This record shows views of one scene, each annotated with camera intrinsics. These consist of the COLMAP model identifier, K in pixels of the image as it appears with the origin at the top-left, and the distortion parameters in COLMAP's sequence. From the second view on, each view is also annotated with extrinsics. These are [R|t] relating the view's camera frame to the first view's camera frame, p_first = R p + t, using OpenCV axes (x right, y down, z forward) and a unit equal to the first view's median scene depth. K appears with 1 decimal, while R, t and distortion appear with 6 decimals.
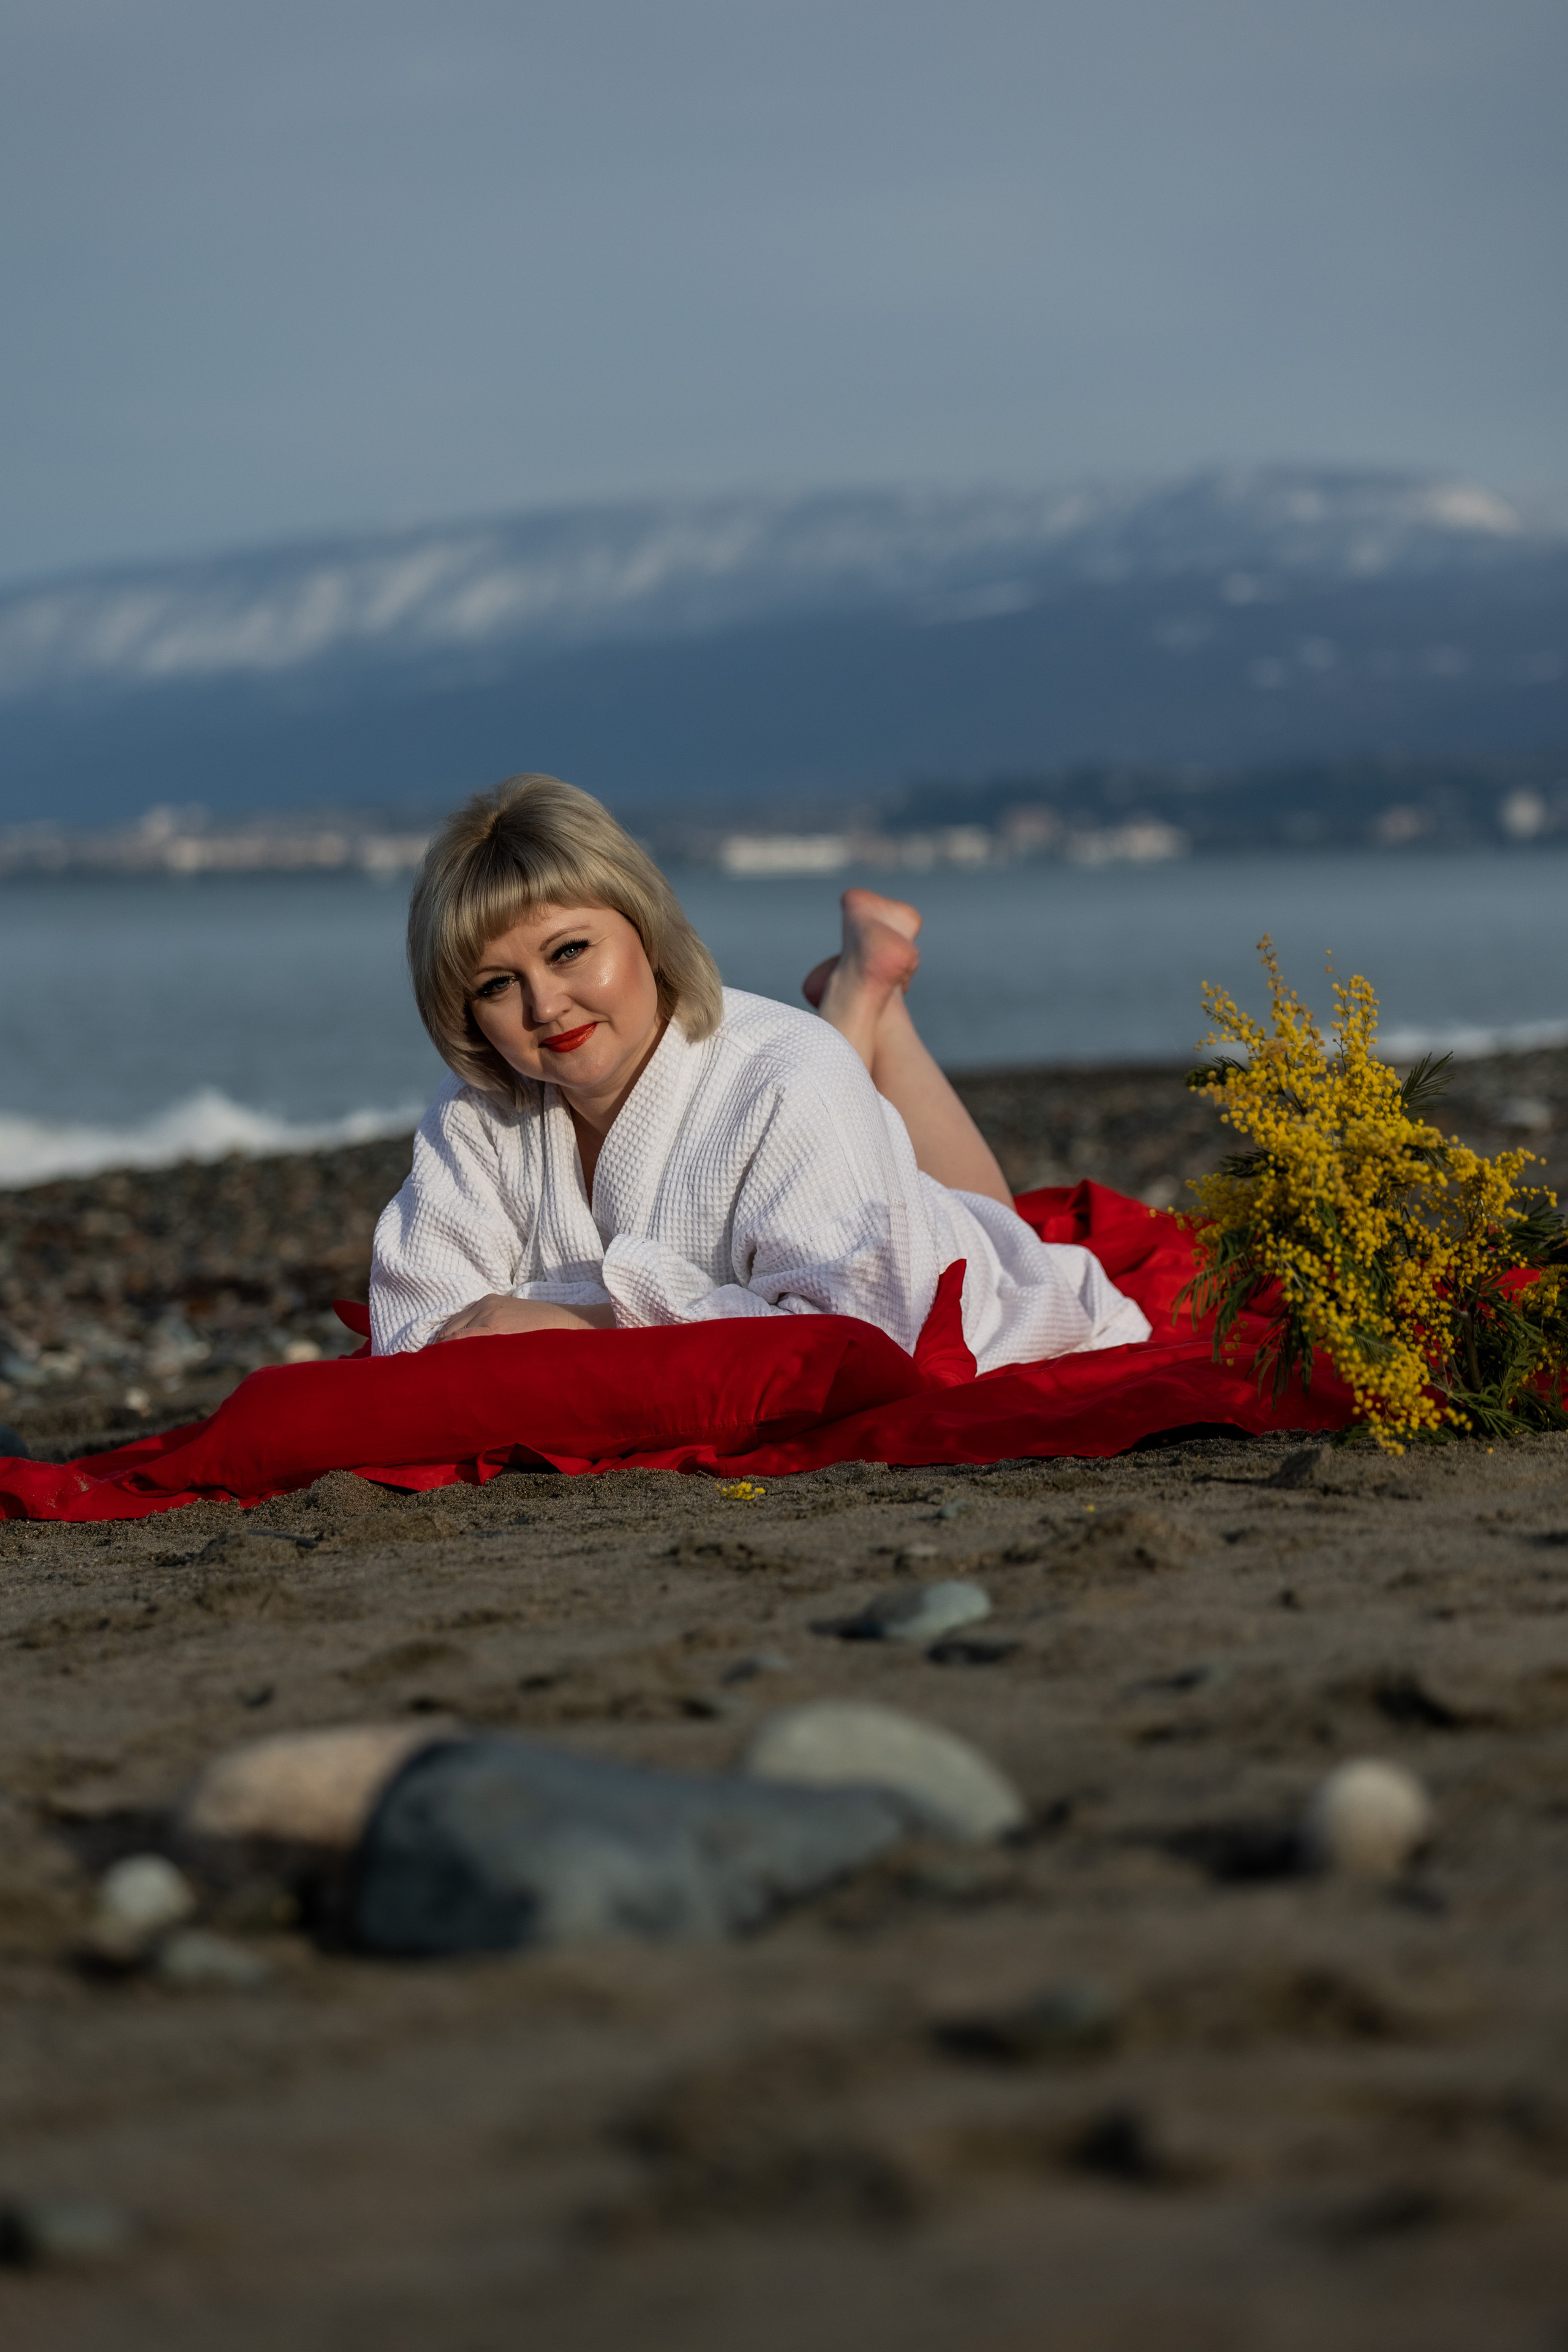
lens RADIAL K [[7804.0, 0, 801.7], [0, 7804.0, 1168.7], [0, 0, 1]] dist [-0.000164, 0.000000]
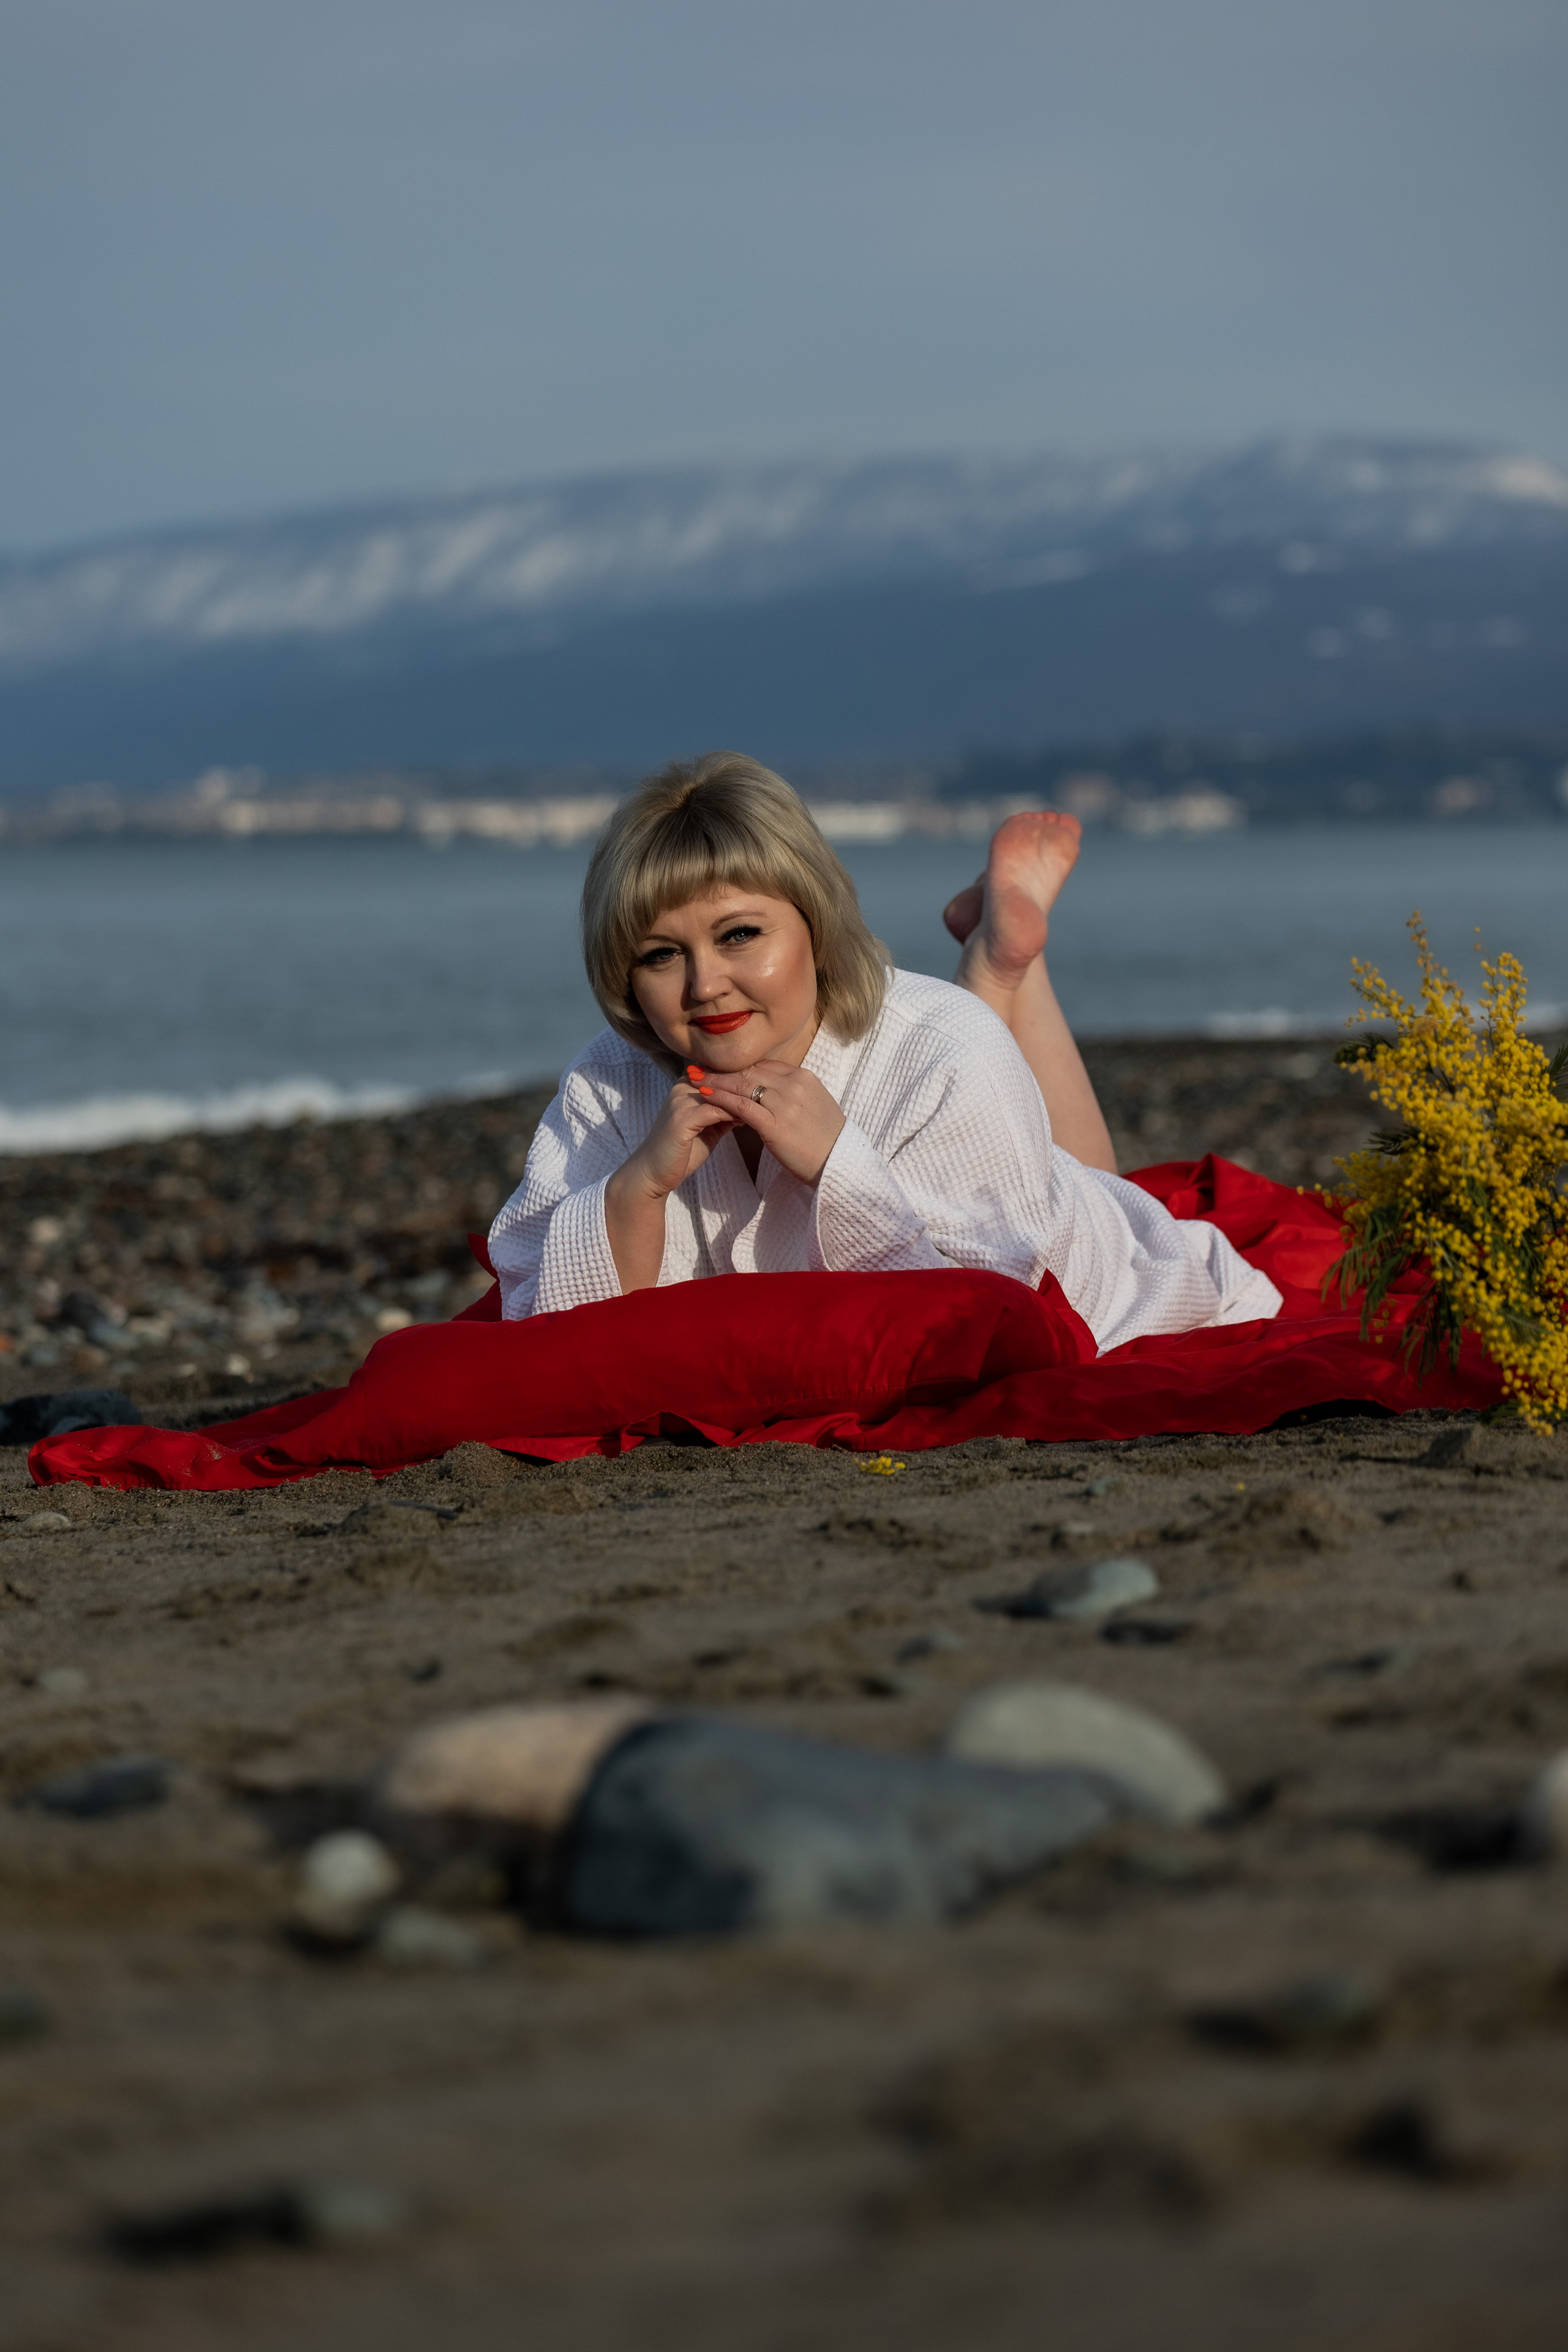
lens RADIAL K [[7820.6, 0, 761.9], [0, 7820.6, 1186.1], [0, 0, 1]] dist [-0.118213, 0.000000]
pose [[0.999909, 0.007650, -0.011129, -0.012573], [-0.007578, 0.999950, 0.006508, -0.000798], [0.011178, -0.006423, 0.999917, 0.002214]]
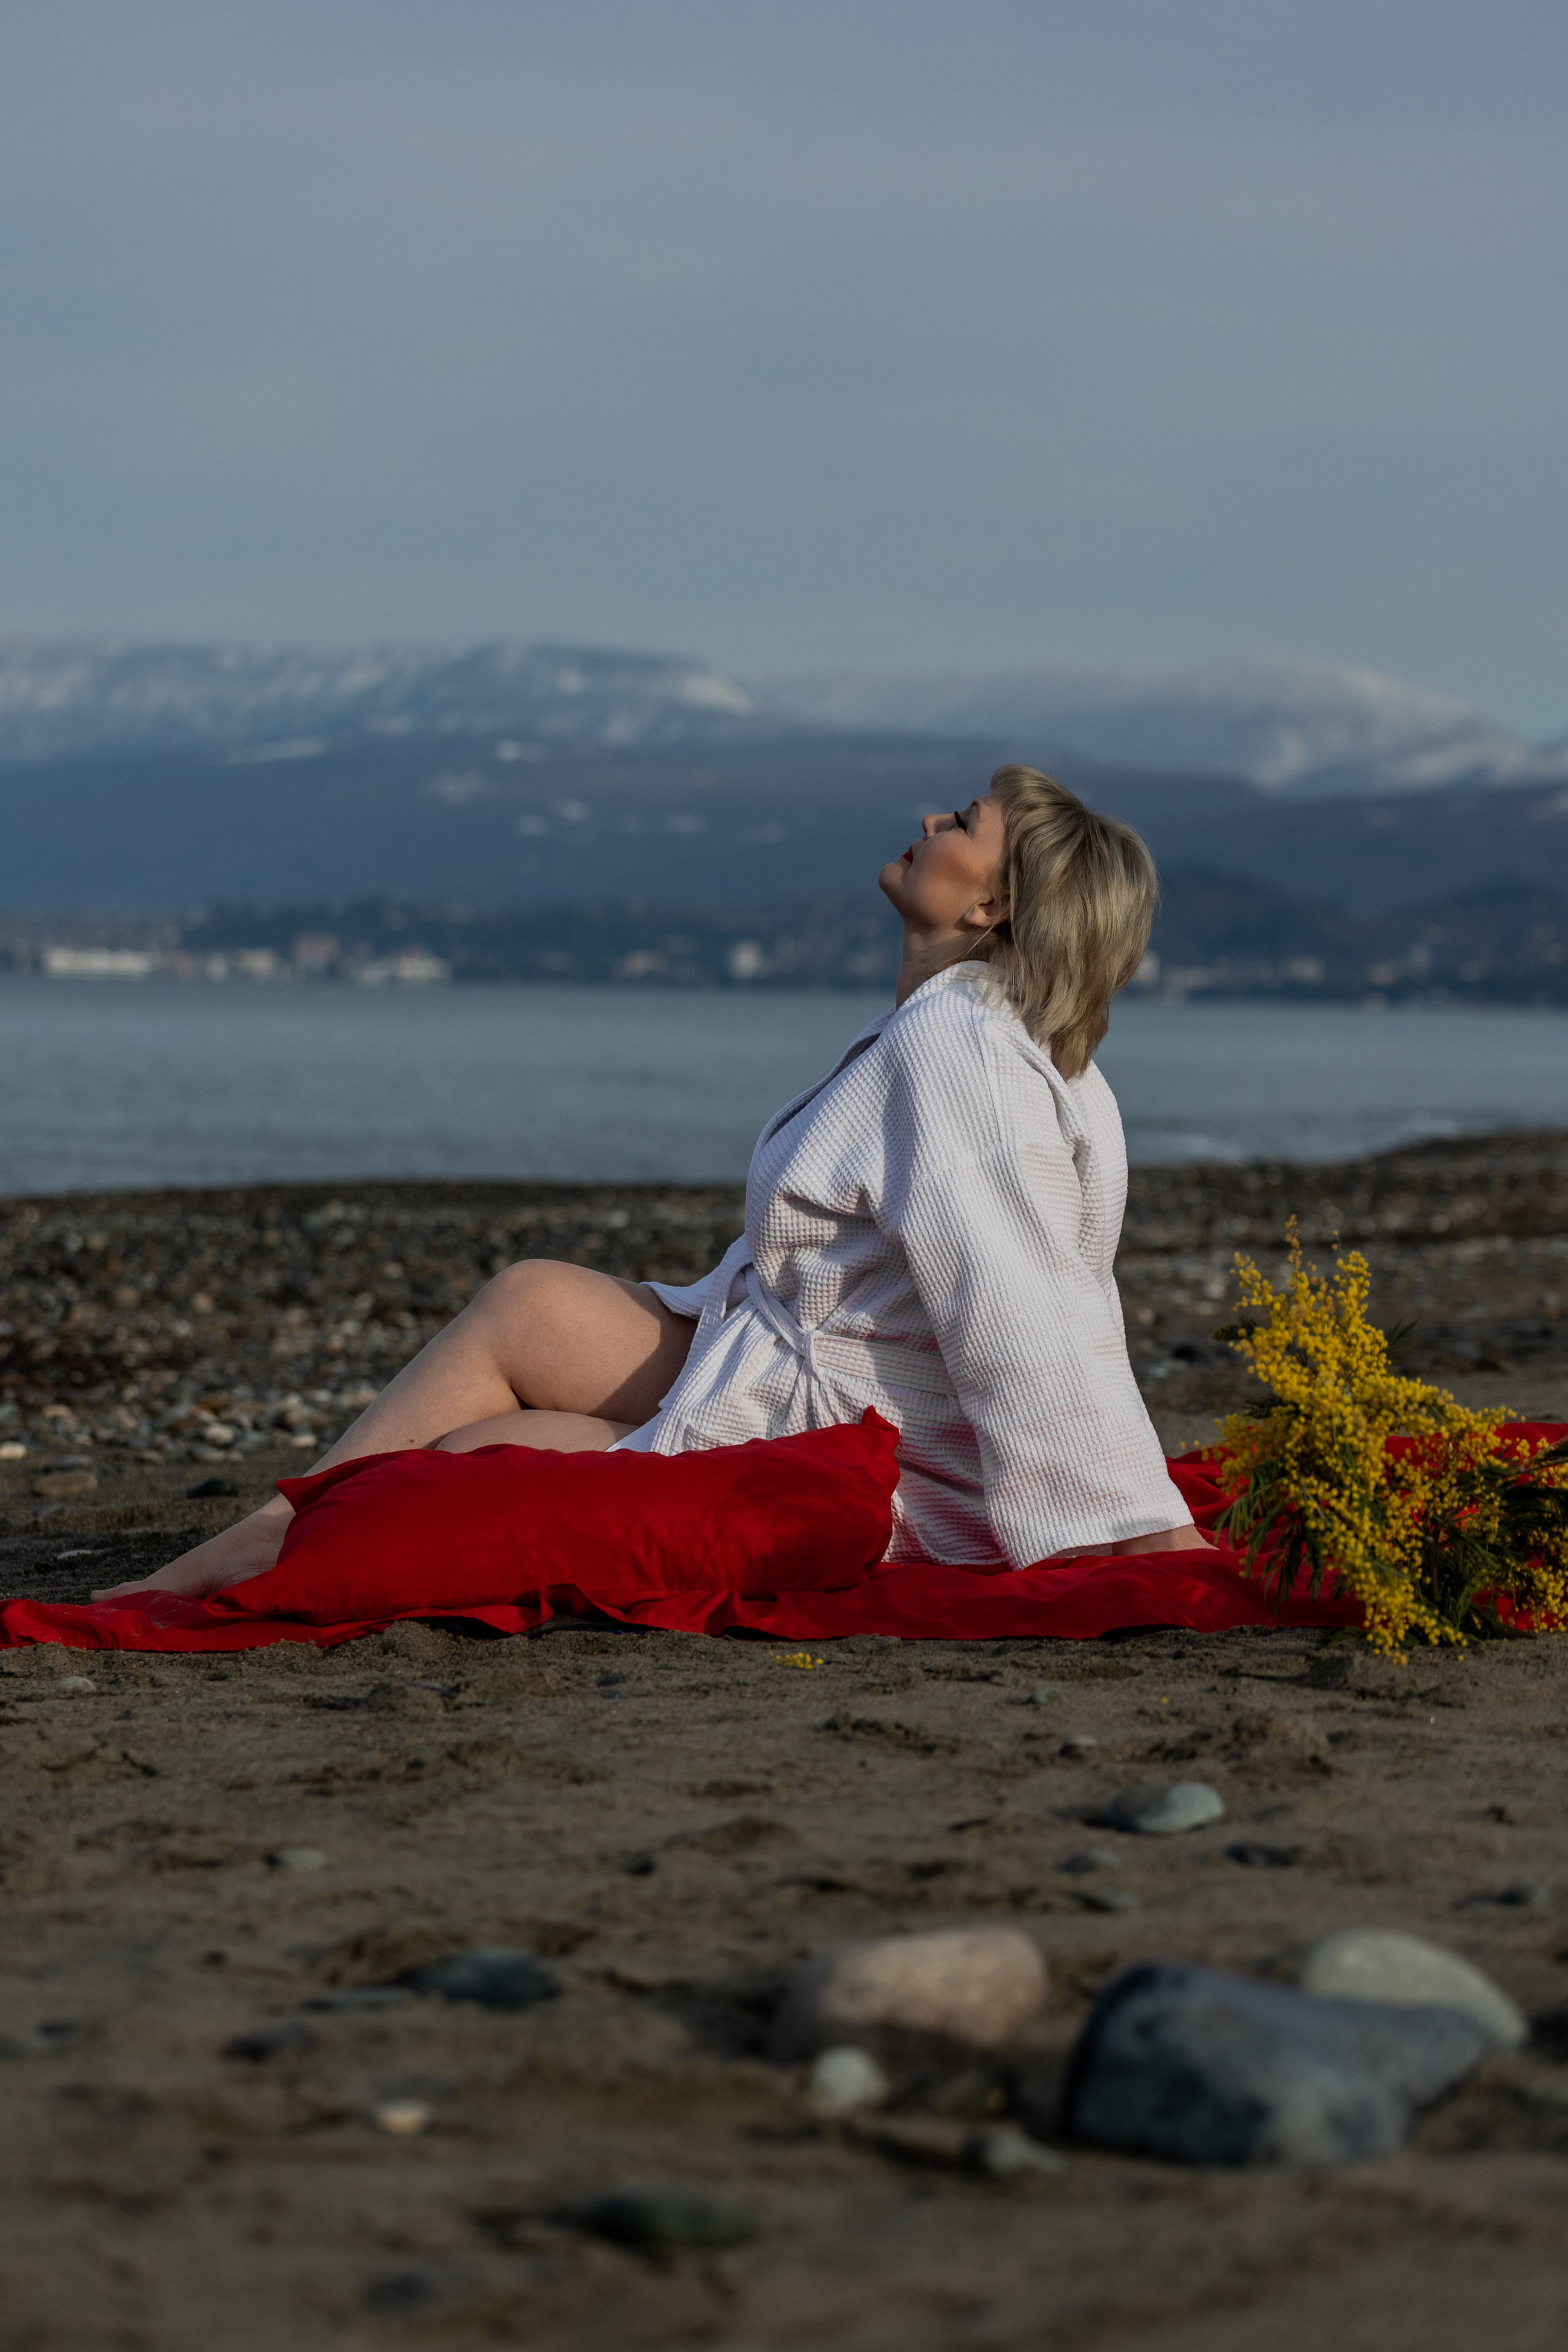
lens RADIAL K [[6845.1, 0, 796.8], [0, 6845.1, 1180.0], [0, 0, 1]] dist [0.032346, 0.000000]
pose [[0.993058, 0.046387, 0.108093, -0.127825], [-0.045333, 0.998898, -0.012190, -0.019286], [-0.108539, 0.007205, 0.994066, -0.029518]]
